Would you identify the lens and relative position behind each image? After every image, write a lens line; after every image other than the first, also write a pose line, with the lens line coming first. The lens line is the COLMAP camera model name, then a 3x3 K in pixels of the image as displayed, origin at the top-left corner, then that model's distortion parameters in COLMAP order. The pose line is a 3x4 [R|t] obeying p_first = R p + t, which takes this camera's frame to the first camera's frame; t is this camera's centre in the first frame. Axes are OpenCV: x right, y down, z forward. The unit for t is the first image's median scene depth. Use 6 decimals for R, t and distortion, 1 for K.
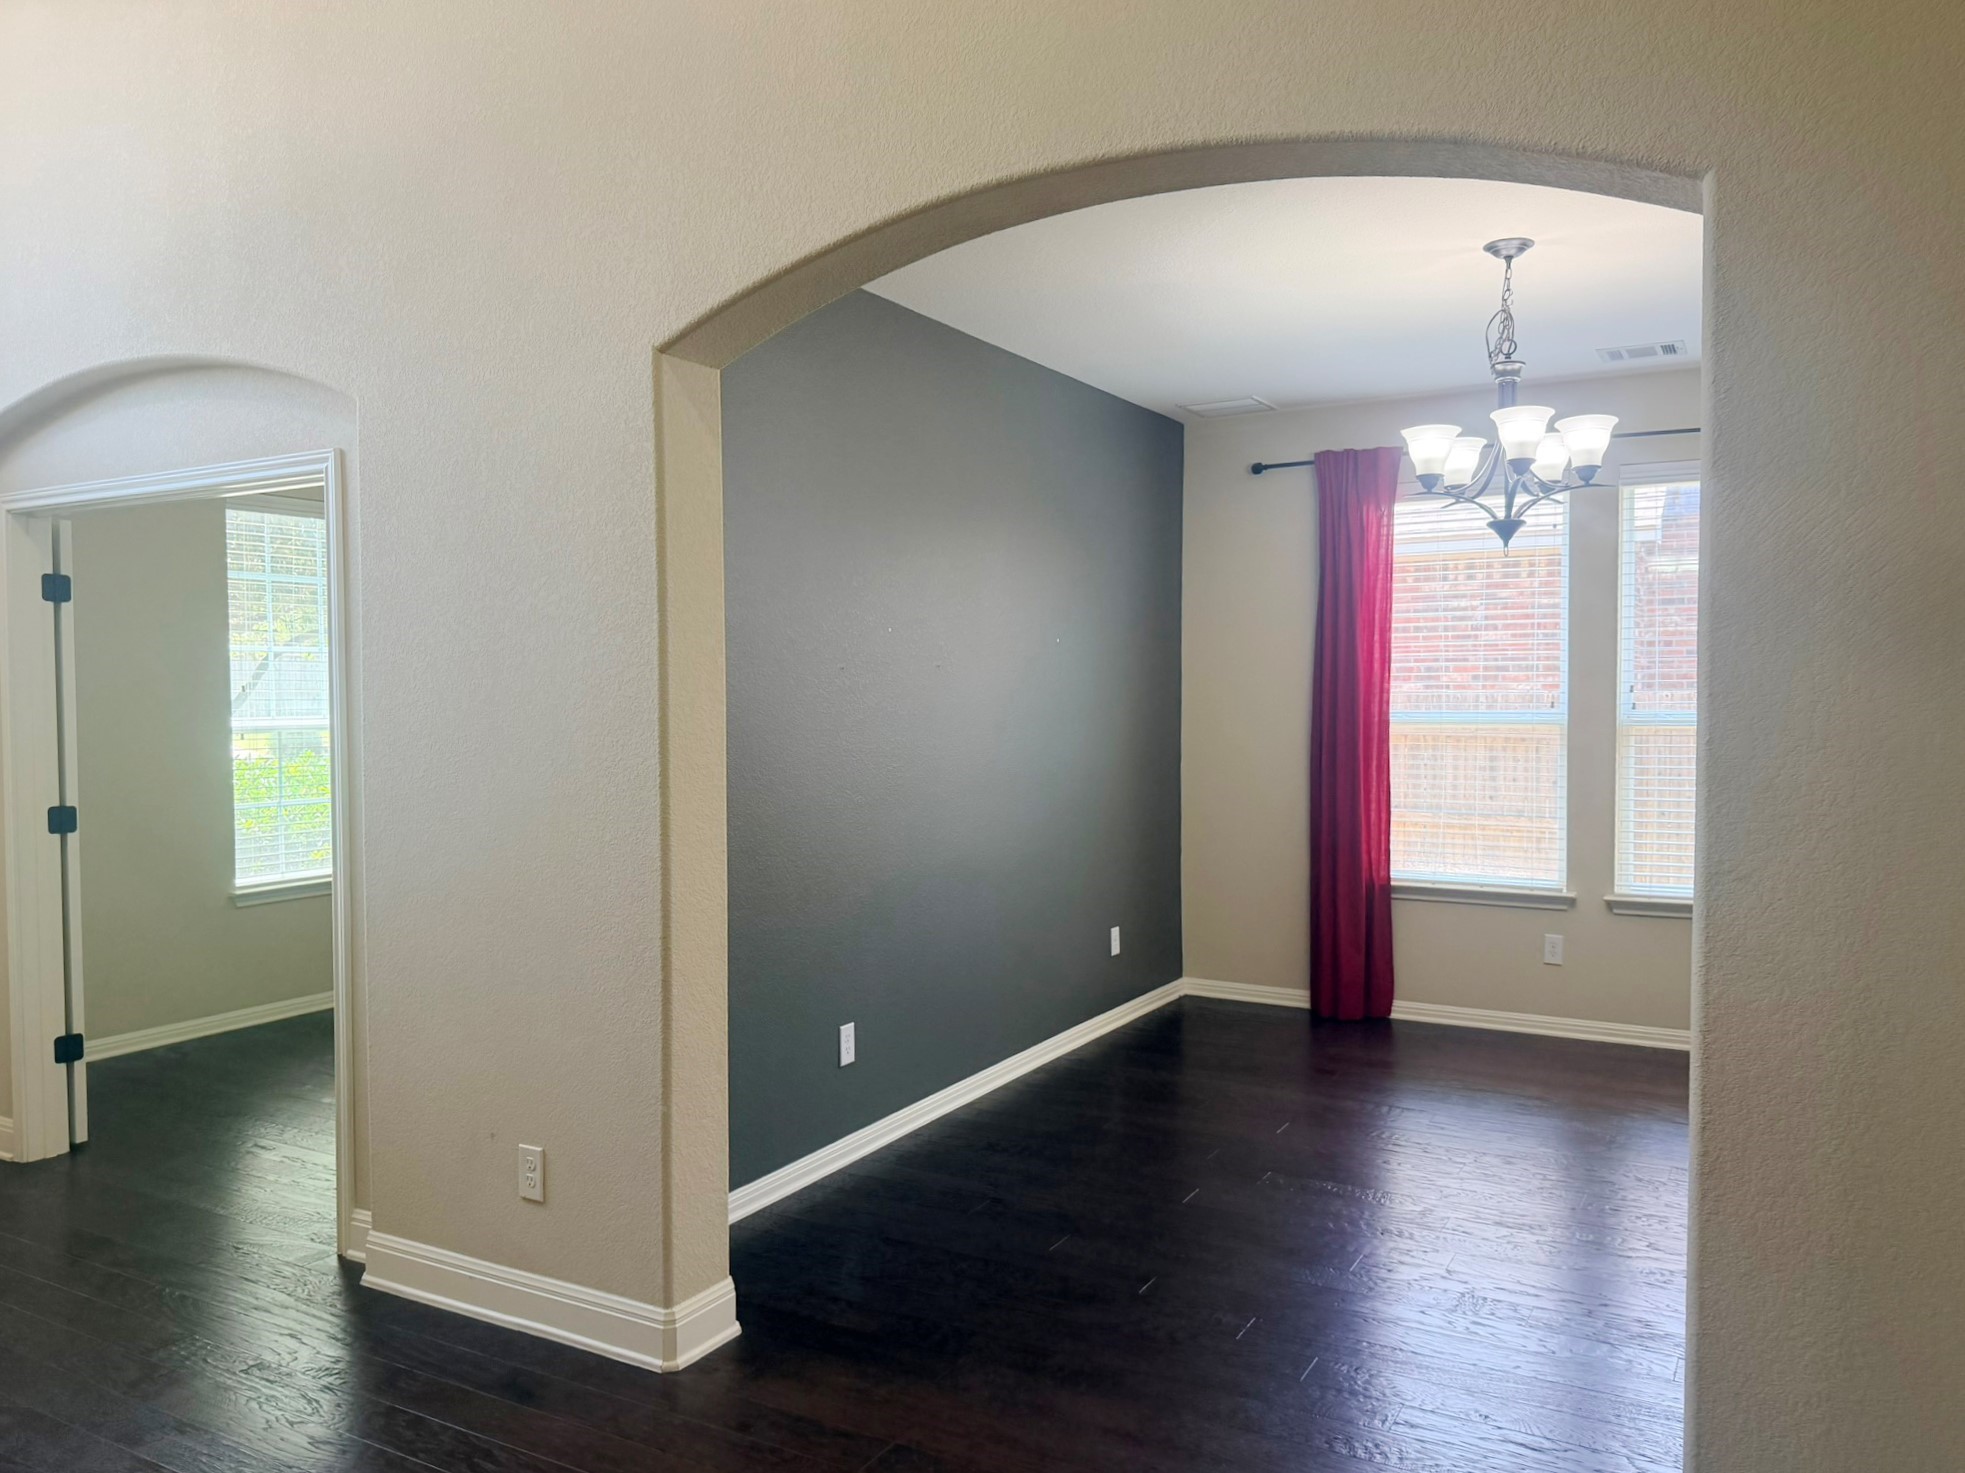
lens RADIAL K [[1410.0, 0, 983.3], [0, 1410.0, 752.8], [0, 0, 1]] dist [0.003079, -0.001786]
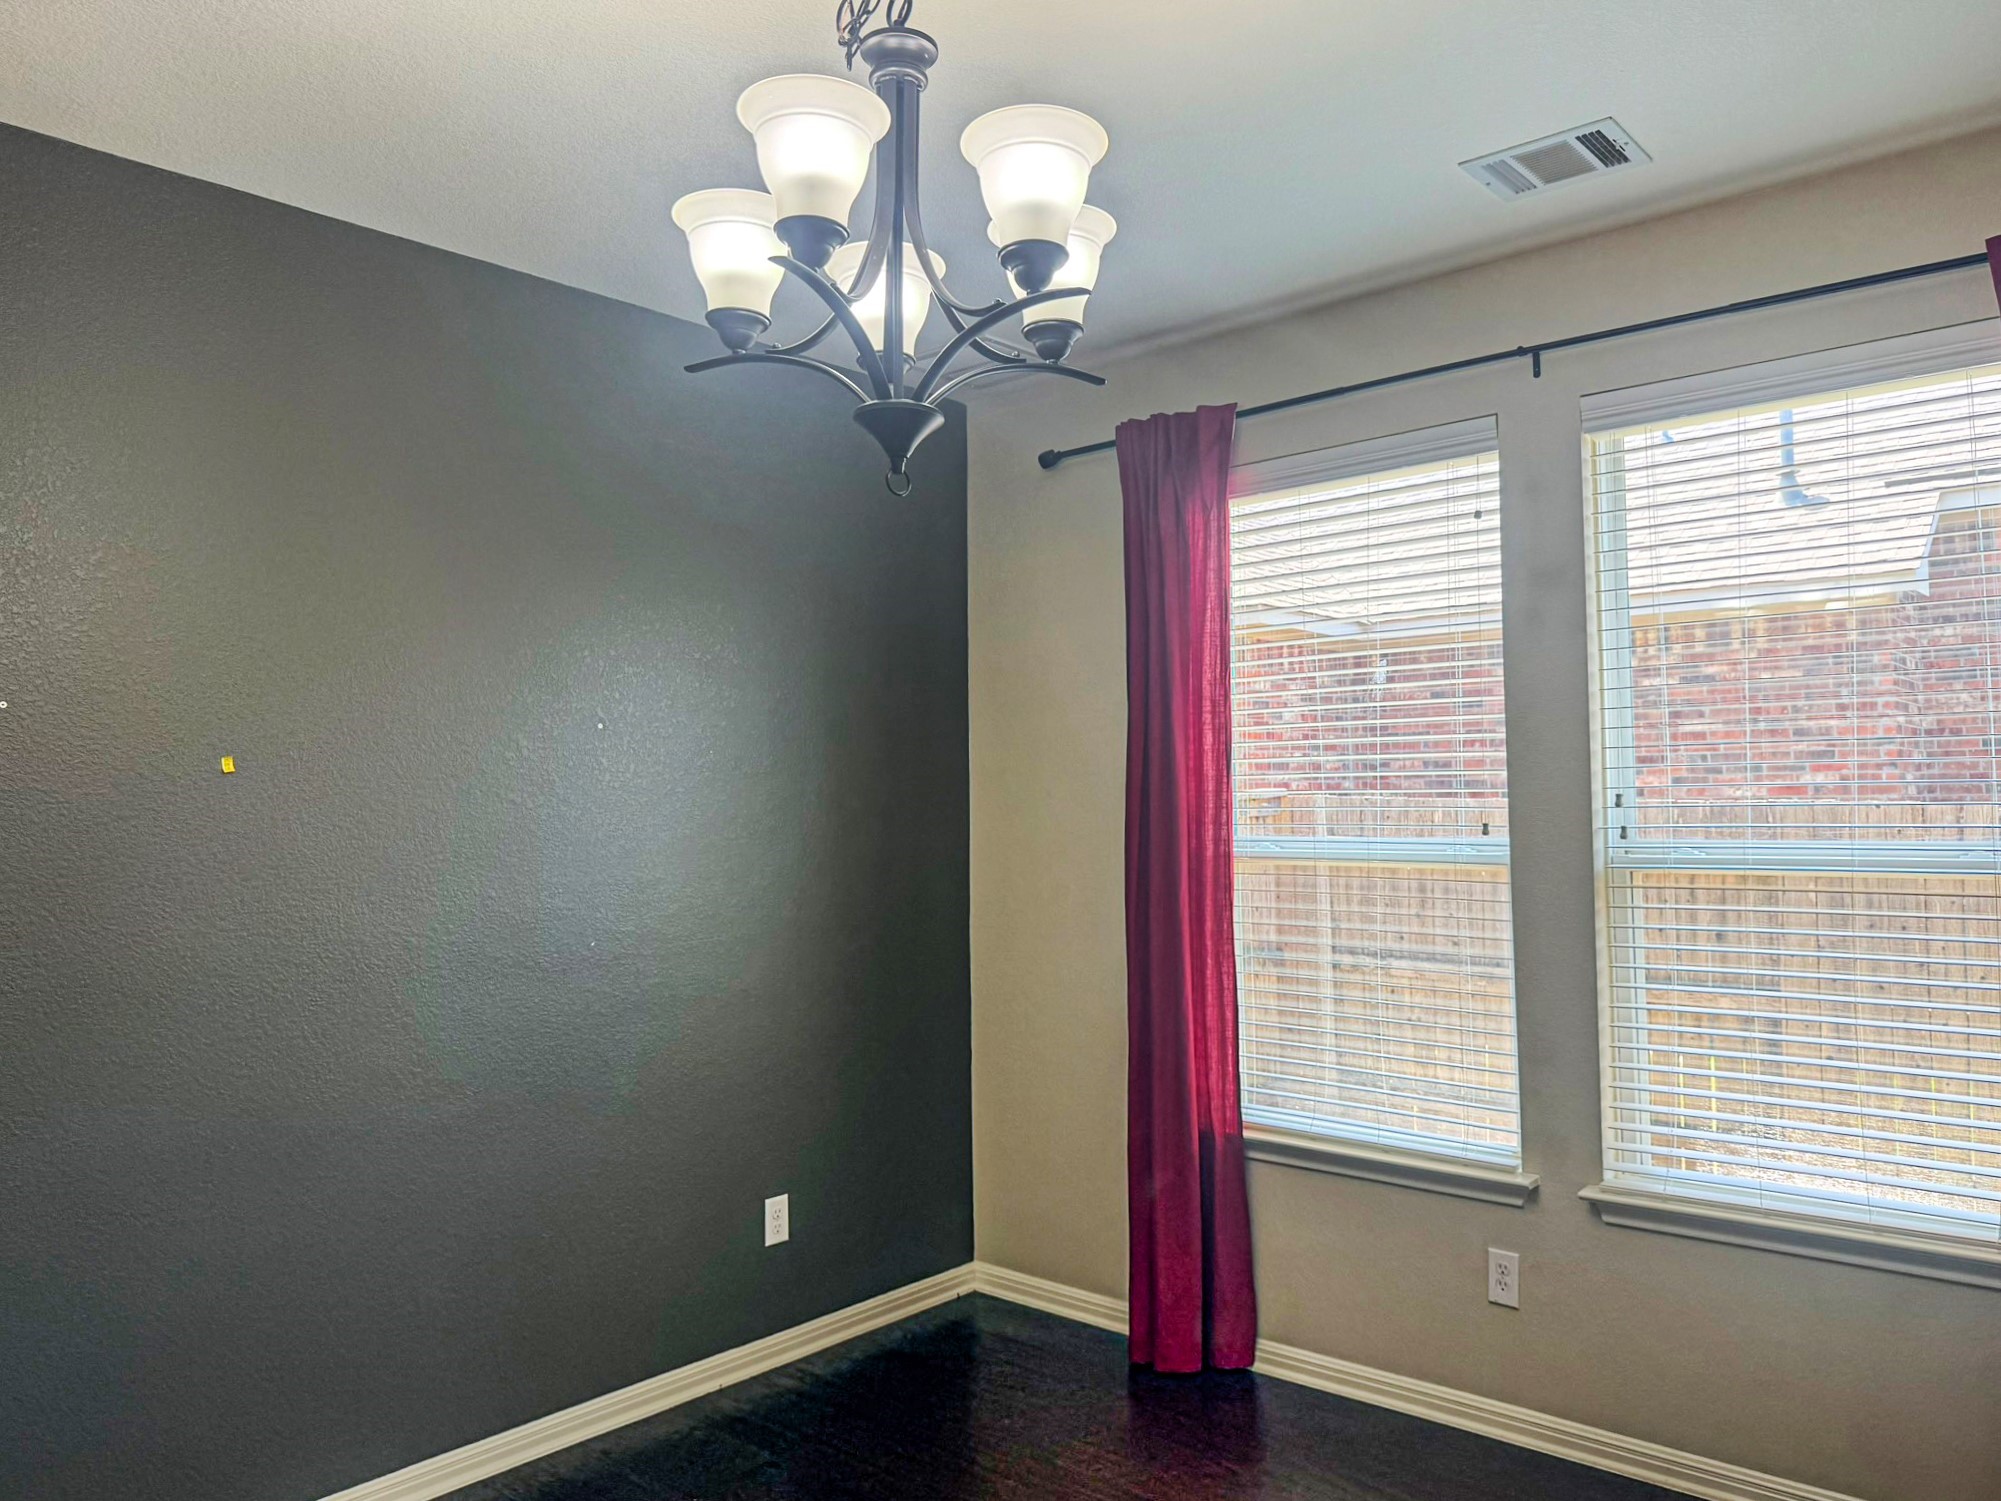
lens RADIAL K [[1407.5, 0, 1046.5], [0, 1407.5, 744.5], [0, 0, 1]] dist [0.095014, -0.187559]
pose [[0.984249, -0.016404, -0.176027, 0.316286], [0.001718, 0.996526, -0.083263, -0.020009], [0.176781, 0.081649, 0.980858, 0.395887]]
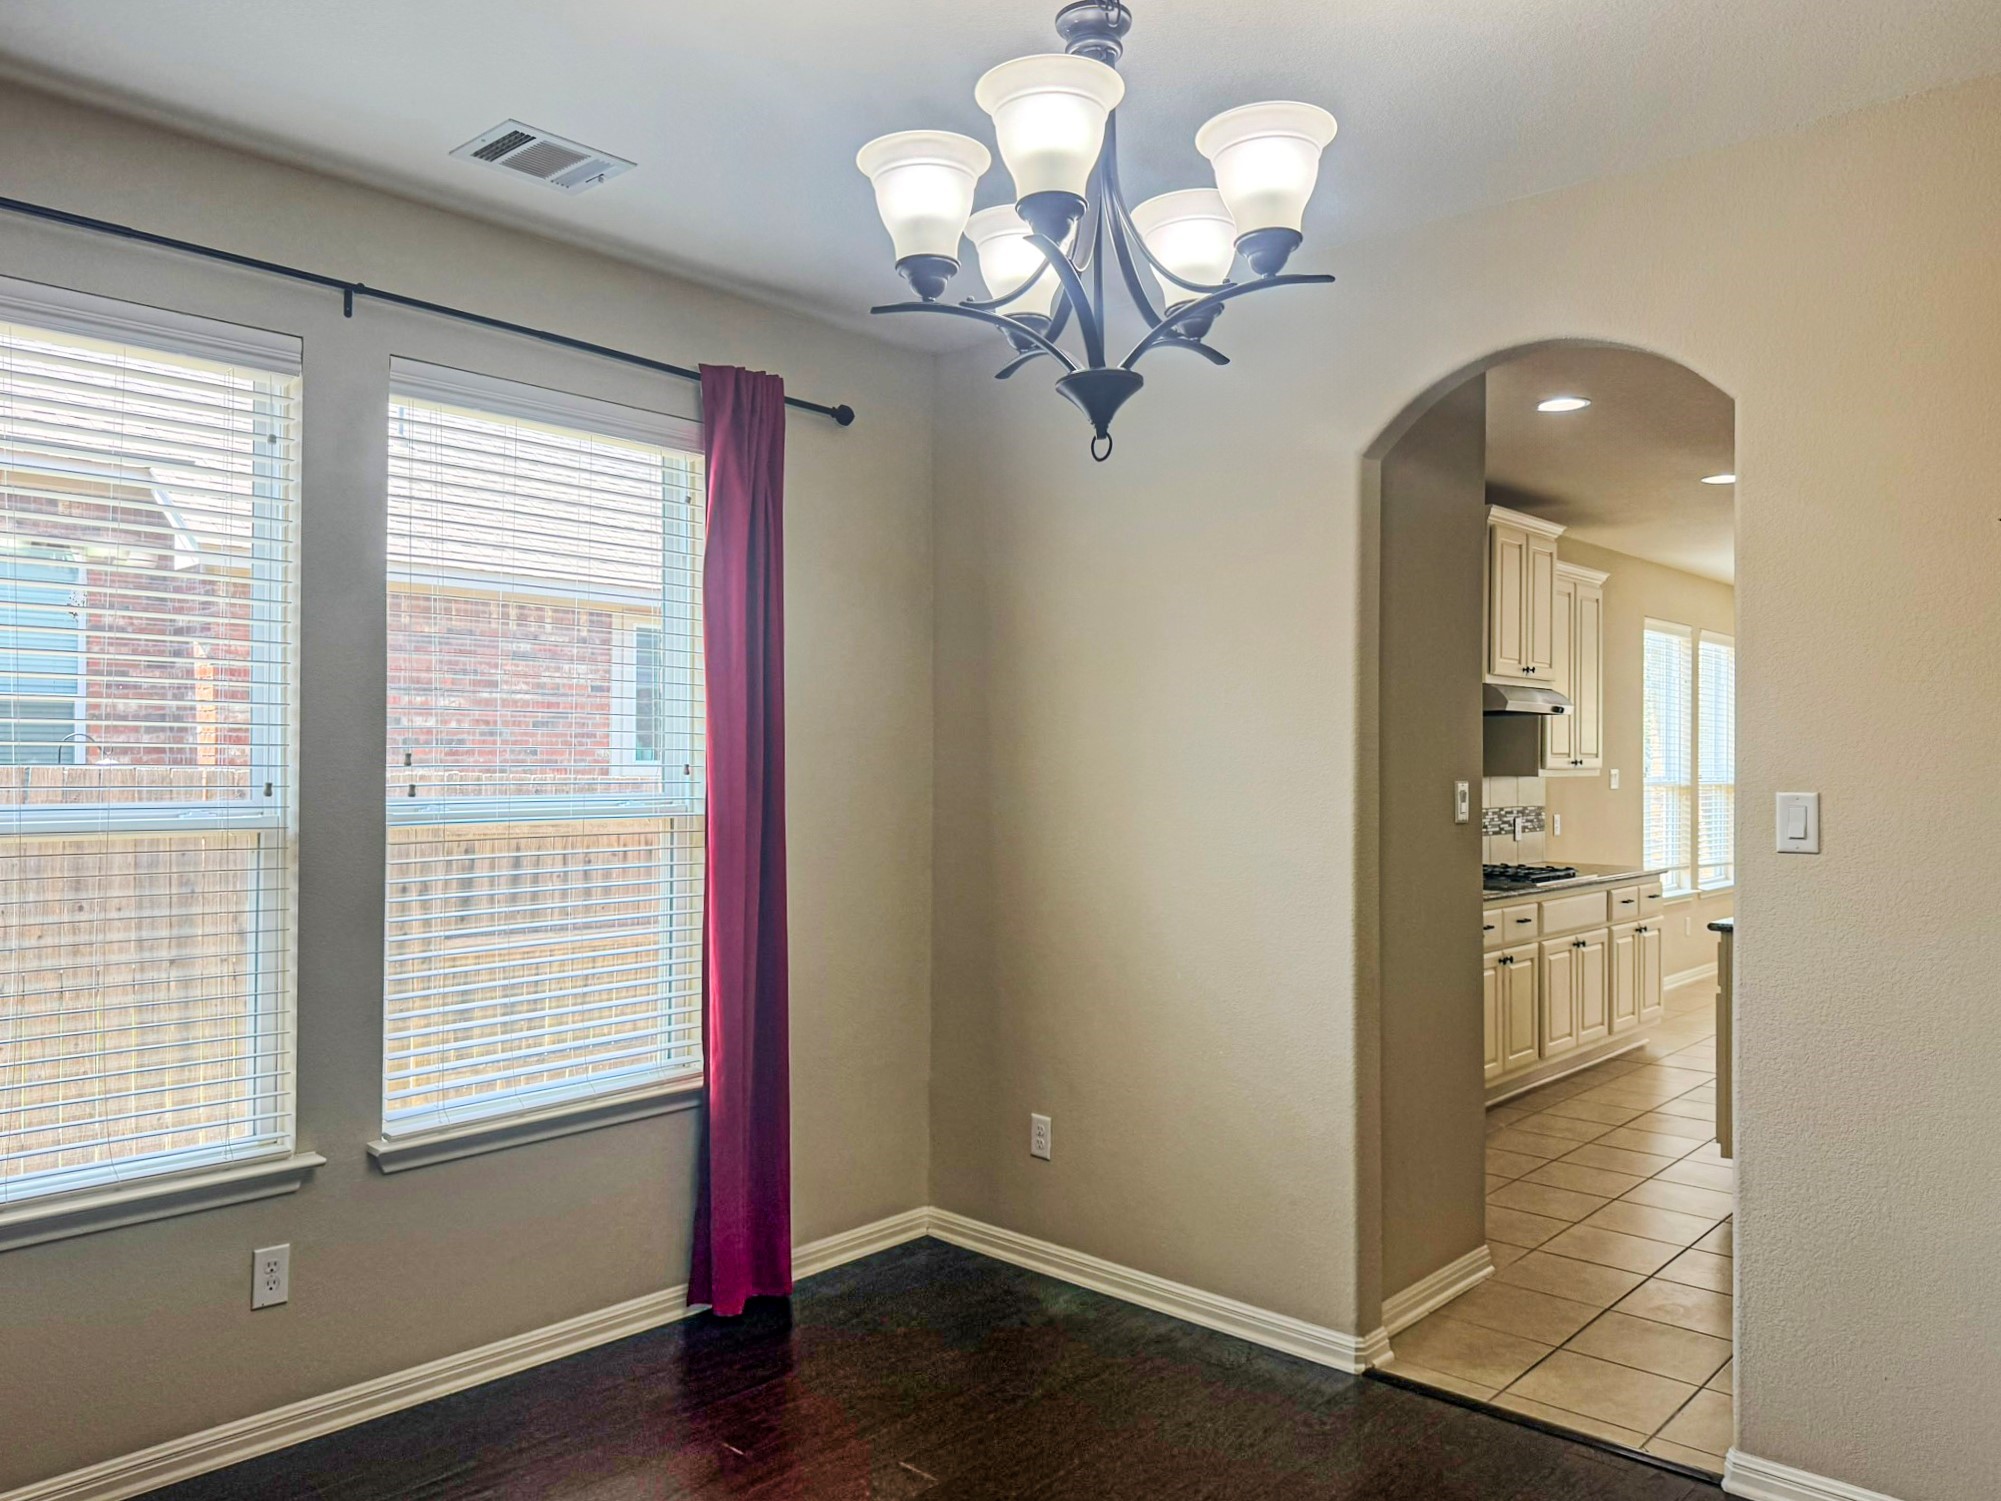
lens RADIAL K [[1412.2, 0, 991.0], [0, 1412.2, 745.2], [0, 0, 1]] dist [0.139078, -0.201475]
pose [[0.244109, 0.012910, 0.969662, -0.033577], [0.034621, 0.999158, -0.022018, -0.028287], [-0.969129, 0.038945, 0.243457, 0.594173]]
